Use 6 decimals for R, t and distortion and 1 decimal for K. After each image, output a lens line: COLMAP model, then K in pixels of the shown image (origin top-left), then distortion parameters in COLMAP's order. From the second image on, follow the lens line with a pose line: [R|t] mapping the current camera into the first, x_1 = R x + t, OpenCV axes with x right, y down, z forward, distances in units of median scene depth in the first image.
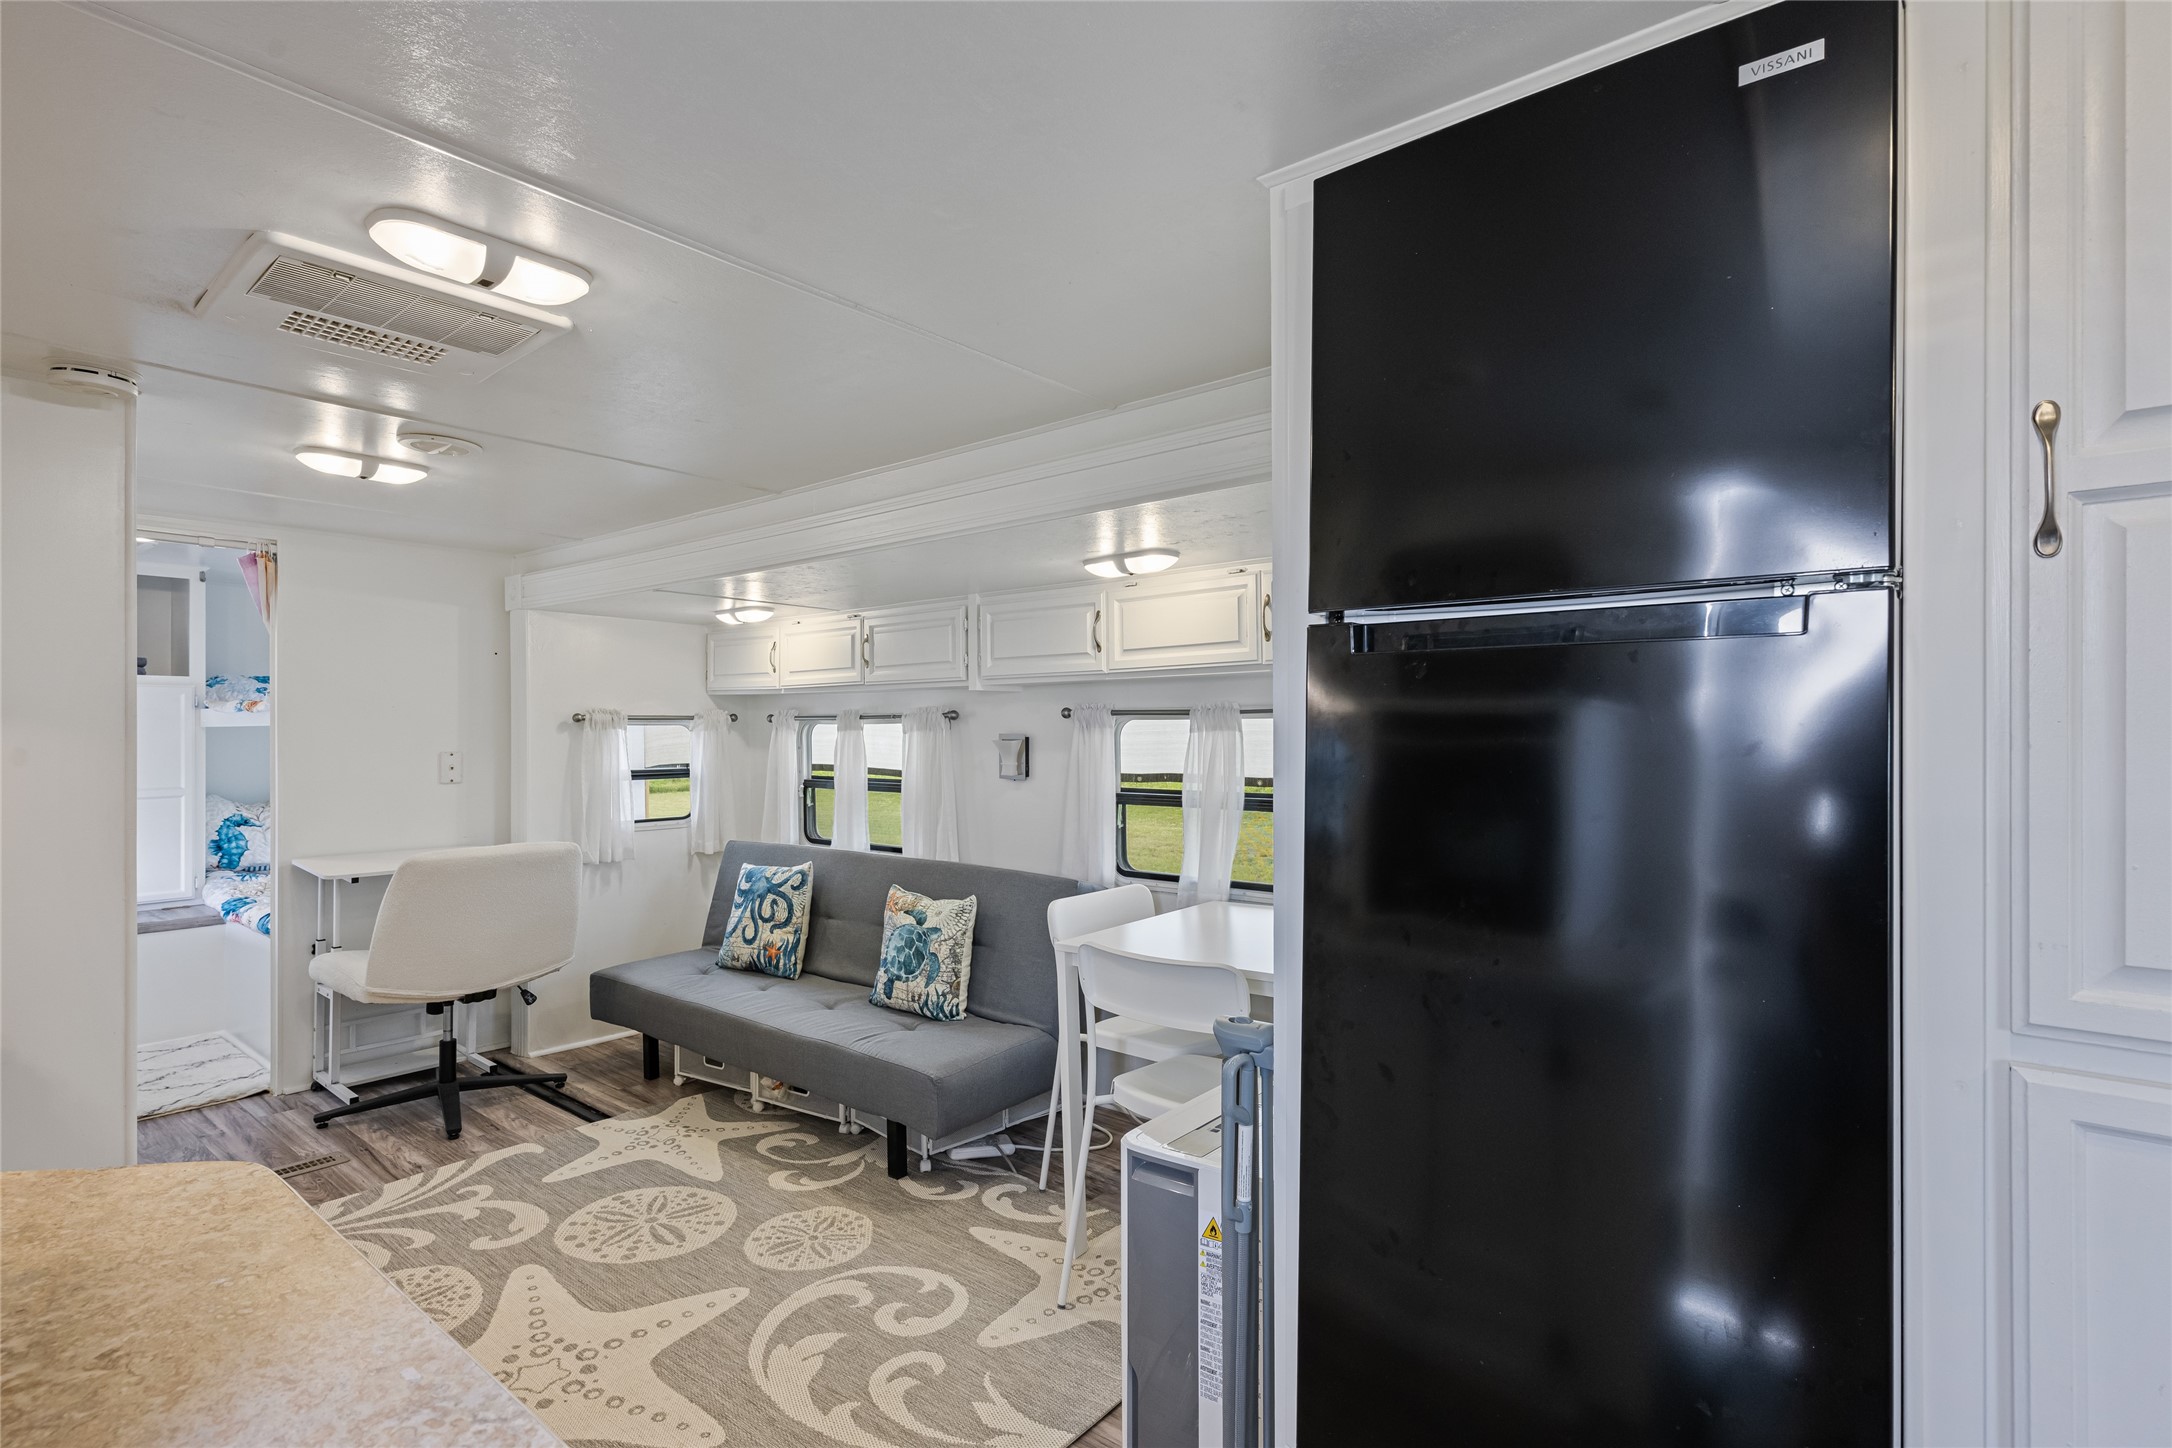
lens RADIAL K [[1047.4, 0, 1086.0], [0, 1047.4, 724.0], [0, 0, 1]] dist [-0.001503, 0.000485]
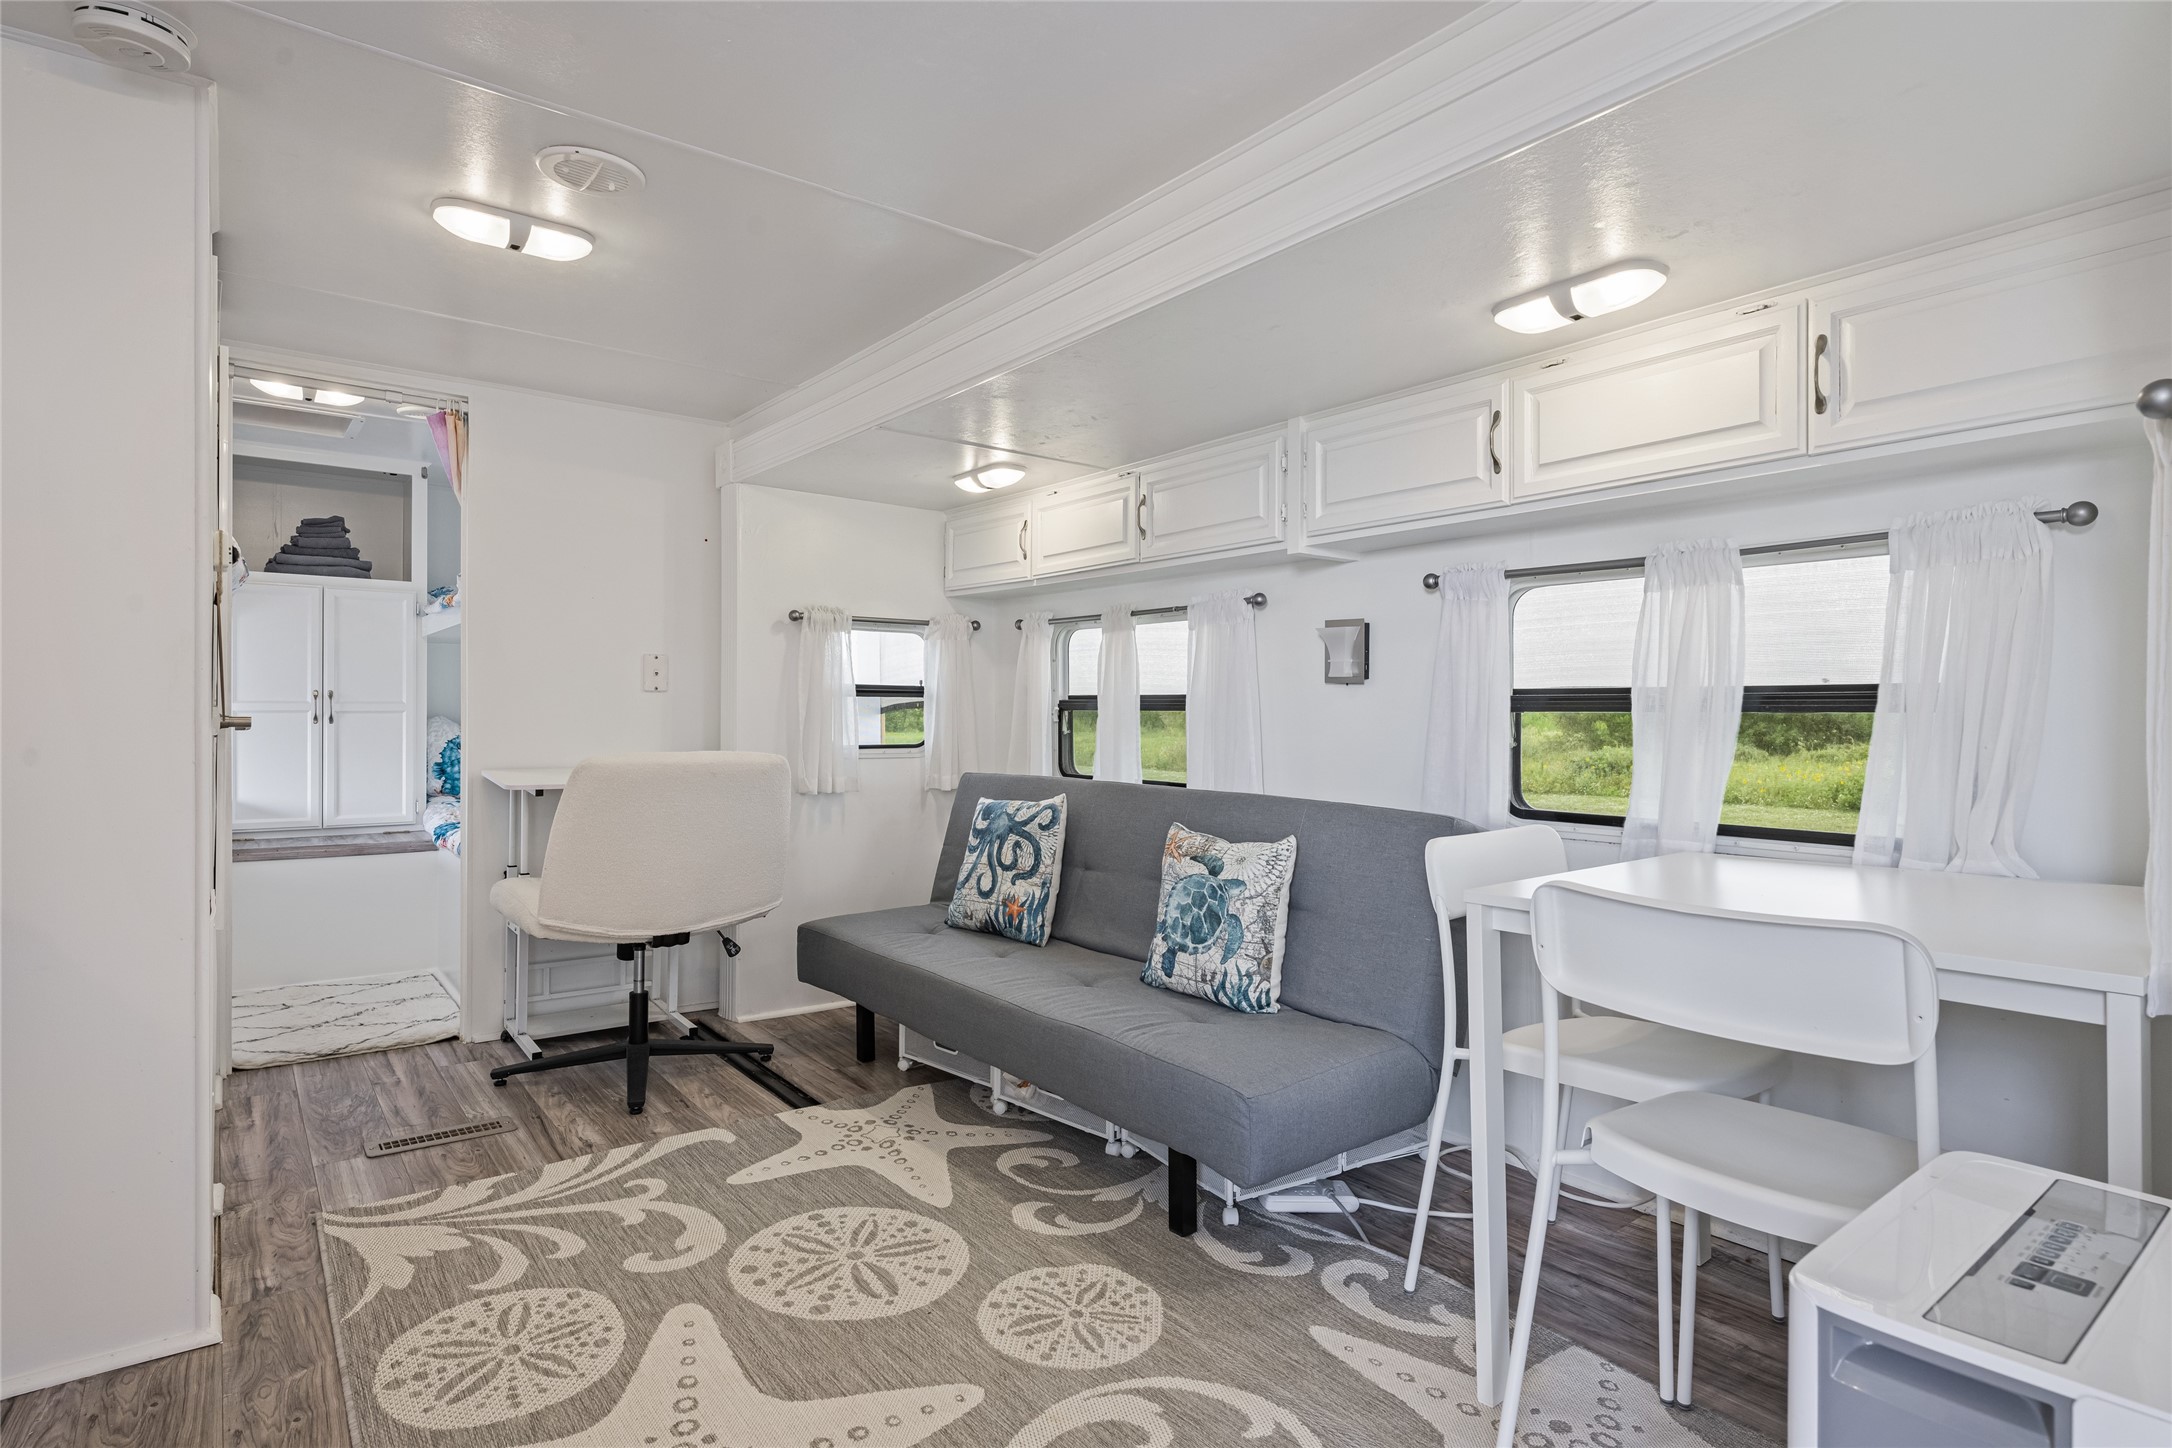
lens RADIAL K [[1119.6, 0, 1086.0], [0, 1119.6, 724.0], [0, 0, 1]] dist [-0.001638, -0.000444]
pose [[0.973460, 0.012989, -0.228488, -0.076882], [-0.010202, 0.999858, 0.013376, 0.082978], [0.228629, -0.010690, 0.973455, 0.247752]]
